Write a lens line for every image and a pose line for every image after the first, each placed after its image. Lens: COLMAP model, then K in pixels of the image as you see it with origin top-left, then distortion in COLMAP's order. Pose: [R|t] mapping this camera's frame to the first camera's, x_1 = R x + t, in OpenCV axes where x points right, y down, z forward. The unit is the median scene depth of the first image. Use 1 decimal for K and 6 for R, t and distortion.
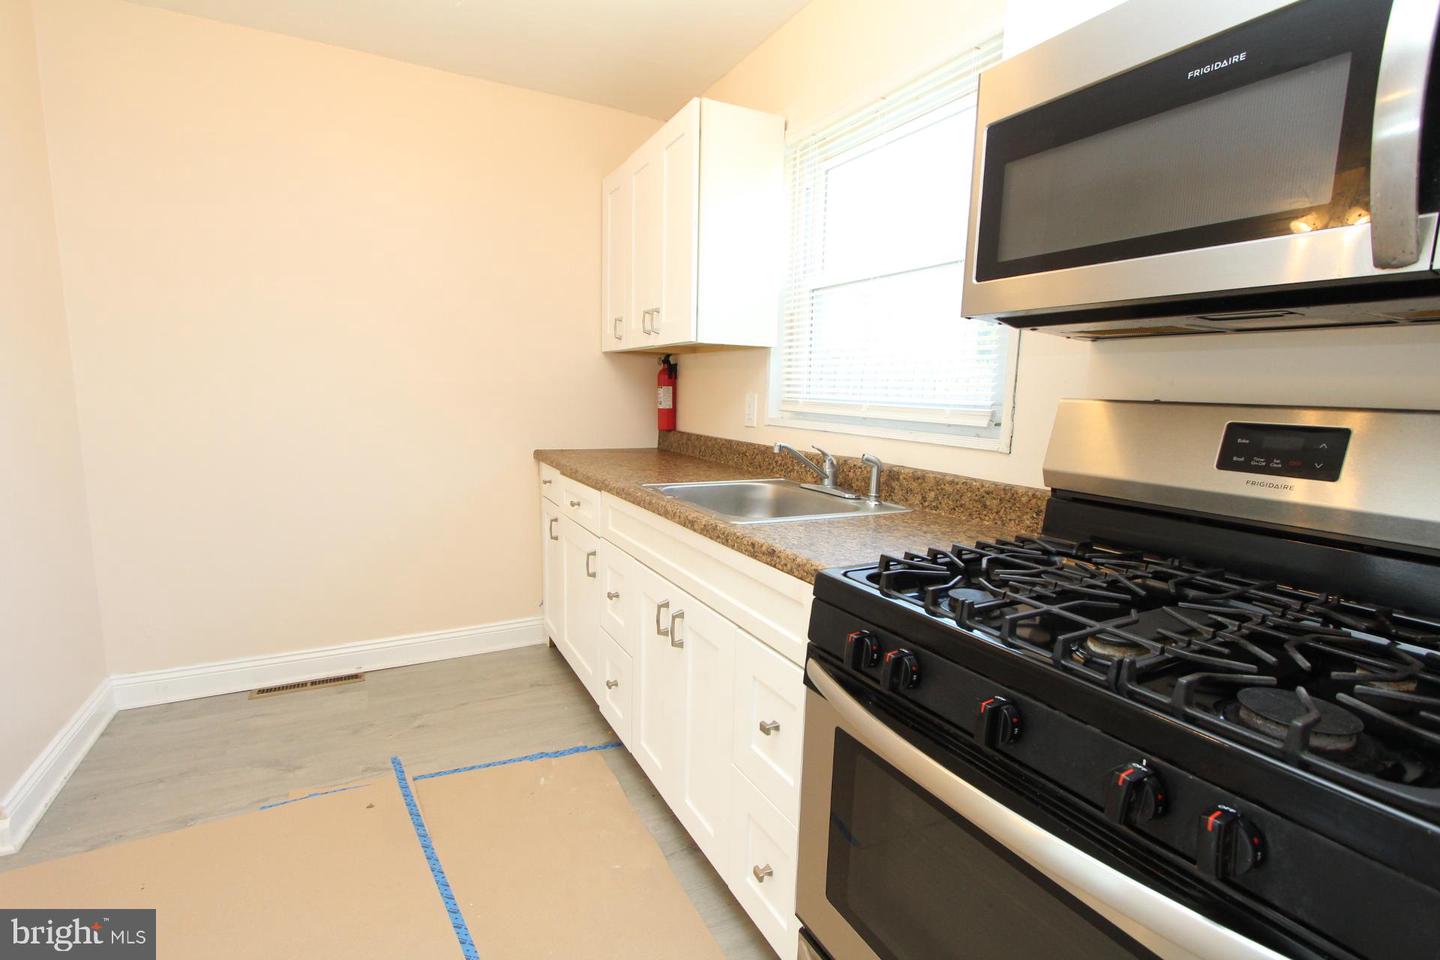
lens RADIAL K [[663.3, 0, 717.2], [0, 663.3, 485.3], [0, 0, 1]] dist [-0.015858, 0.002409]
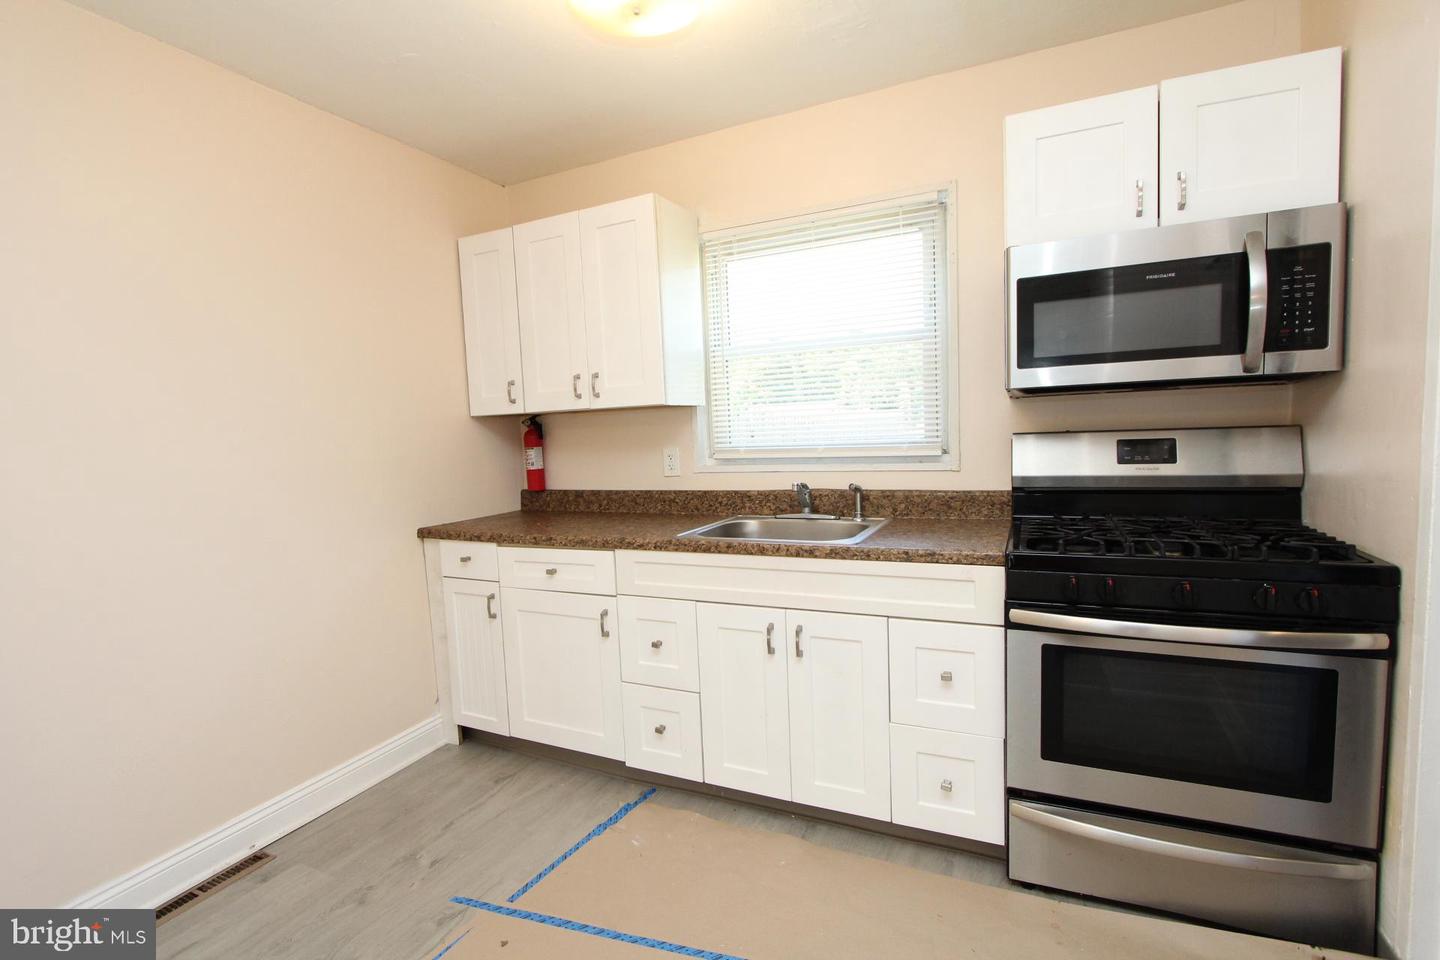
lens RADIAL K [[663.3, 0, 716.3], [0, 663.3, 484.5], [0, 0, 1]] dist [-0.015858, 0.002409]
pose [[0.803653, -0.110486, 0.584752, -0.871004], [0.148143, 0.988824, -0.016766, -0.070906], [-0.576364, 0.100101, 0.811039, 0.076302]]
